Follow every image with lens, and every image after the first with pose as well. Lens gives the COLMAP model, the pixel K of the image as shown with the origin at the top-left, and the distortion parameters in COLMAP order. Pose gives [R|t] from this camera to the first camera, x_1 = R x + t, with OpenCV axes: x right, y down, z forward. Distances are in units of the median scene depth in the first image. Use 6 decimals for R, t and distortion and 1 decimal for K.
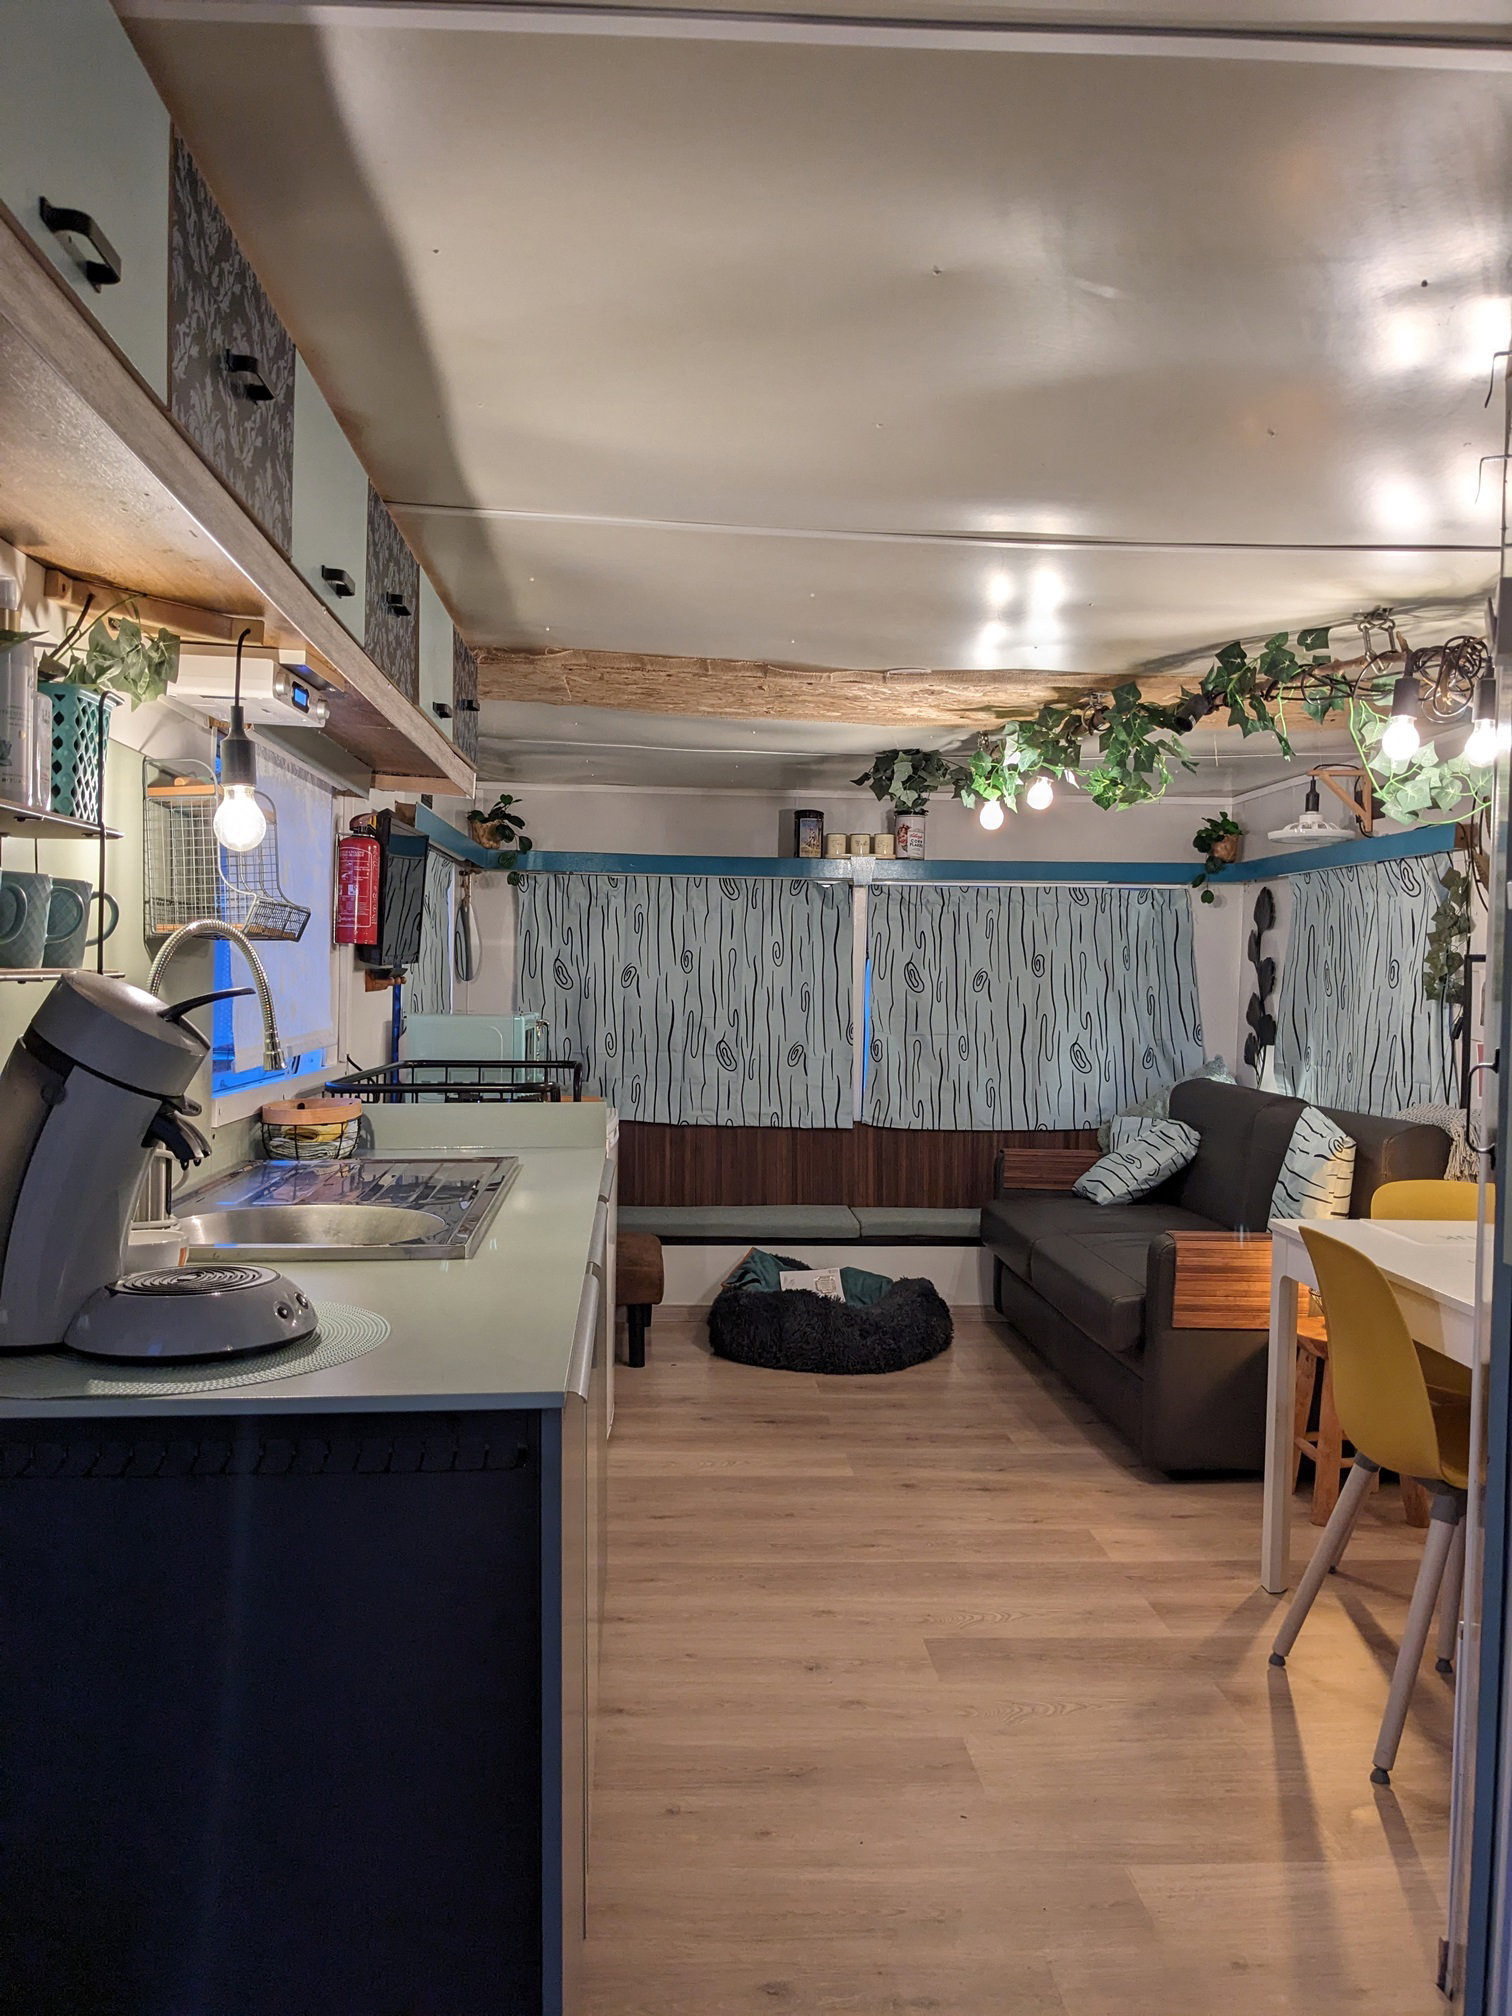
lens RADIAL K [[1587.0, 0, 756.0], [0, 1587.0, 1008.0], [0, 0, 1]] dist [0.038536, -0.059106]
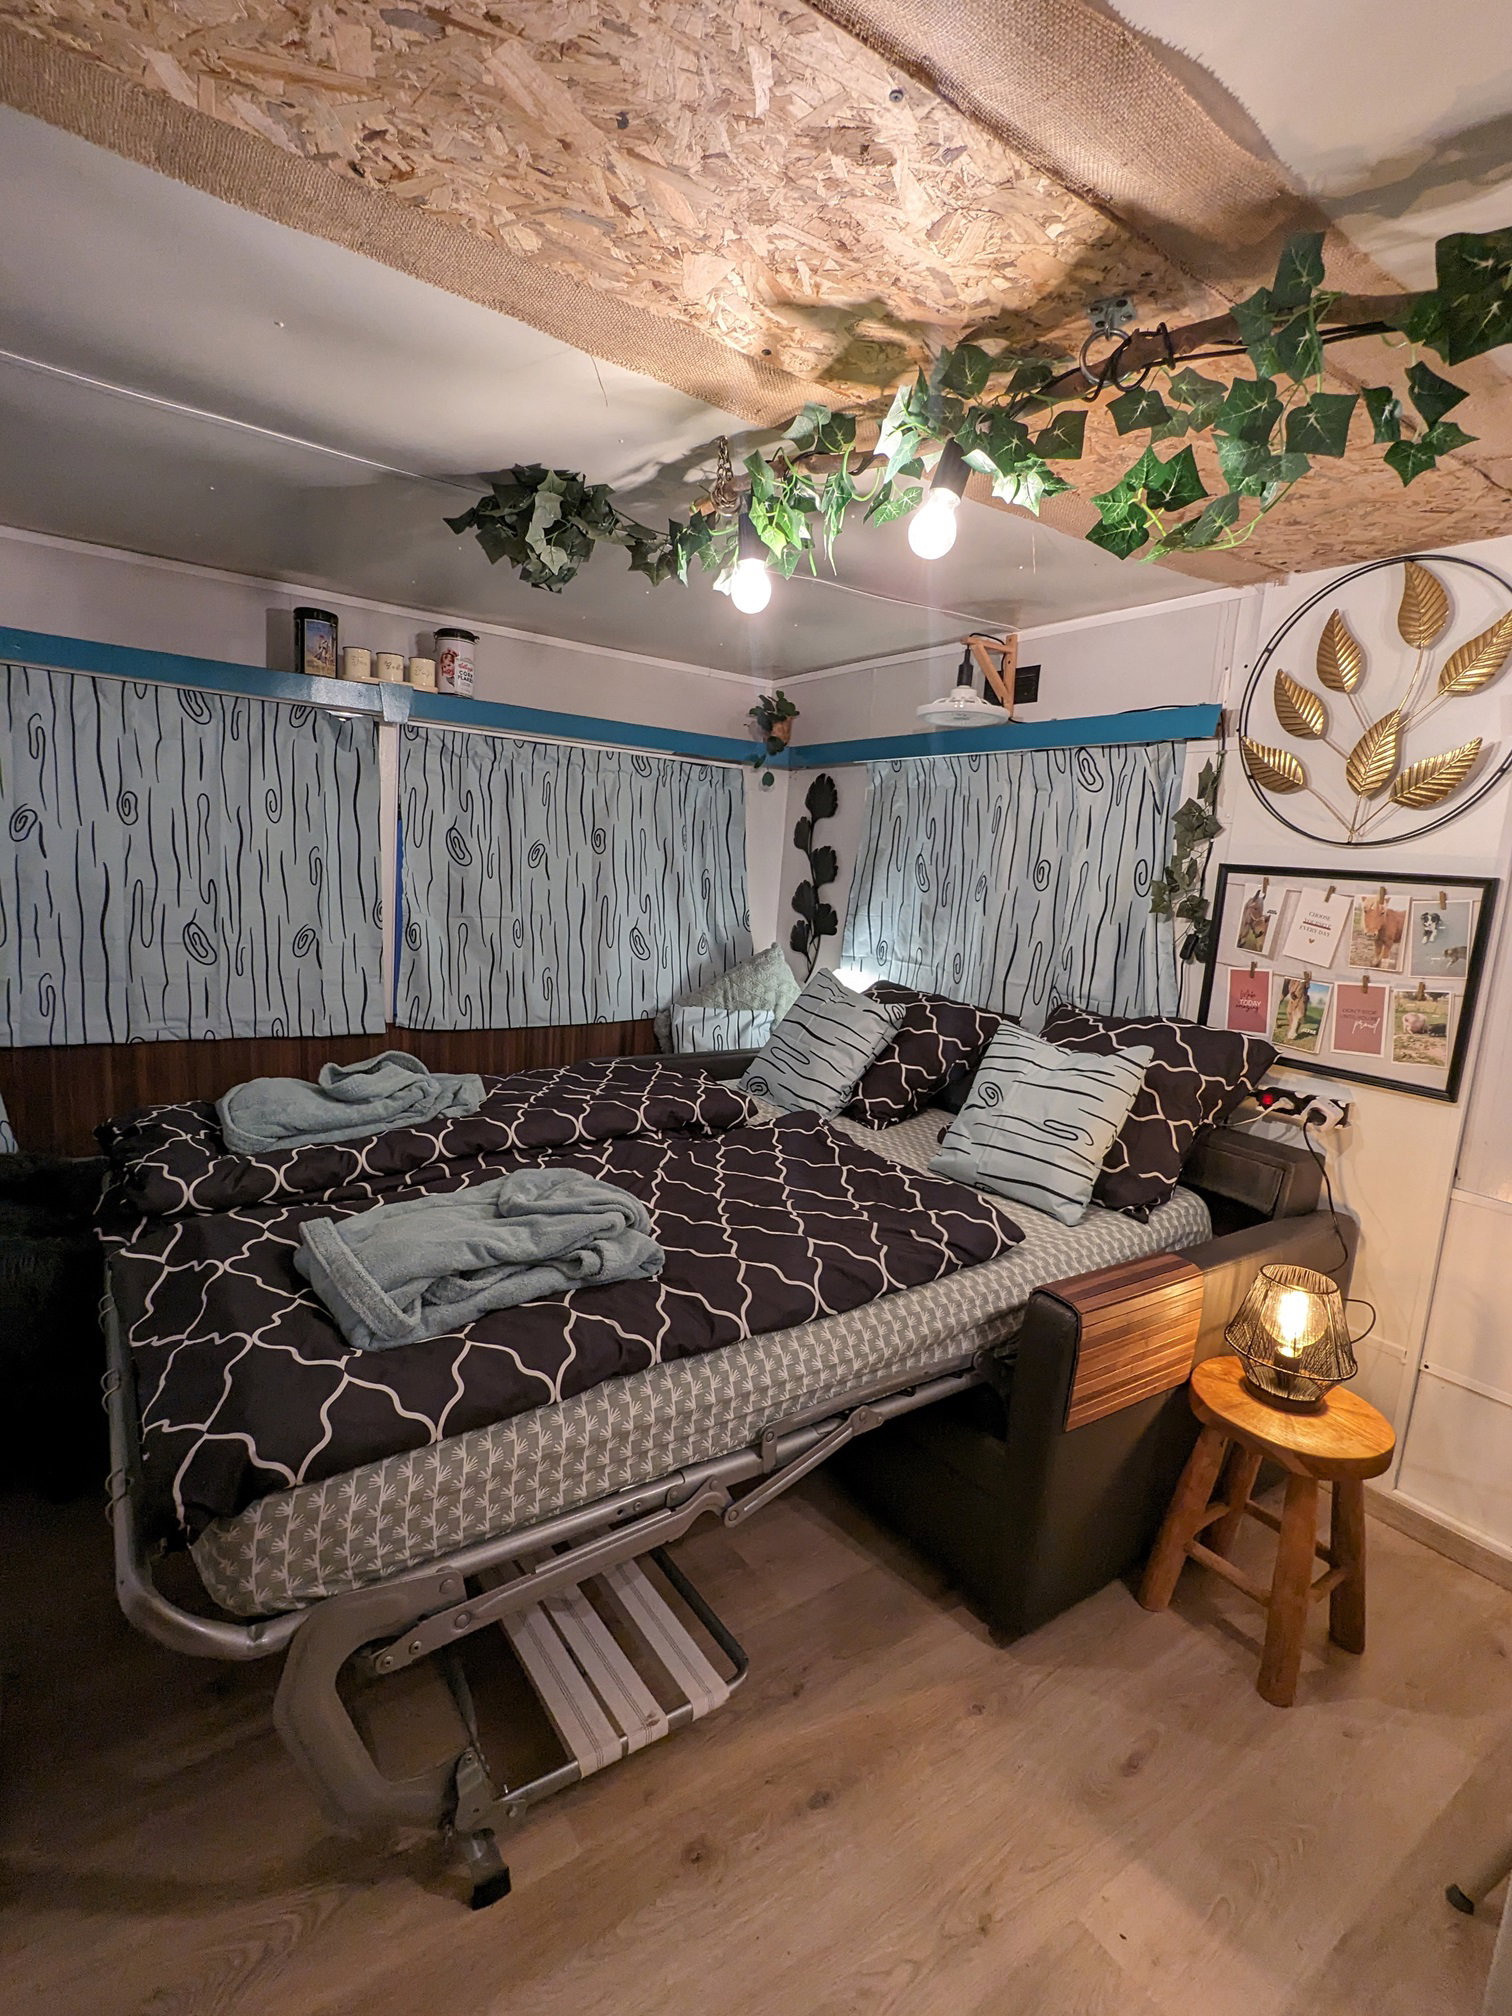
lens RADIAL K [[949.5, 0, 756.0], [0, 949.5, 1008.0], [0, 0, 1]] dist [0.003042, 0.000350]
pose [[0.856838, -0.035902, 0.514334, -0.025060], [-0.043565, 0.988964, 0.141609, -0.013266], [-0.513742, -0.143743, 0.845818, 0.494255]]
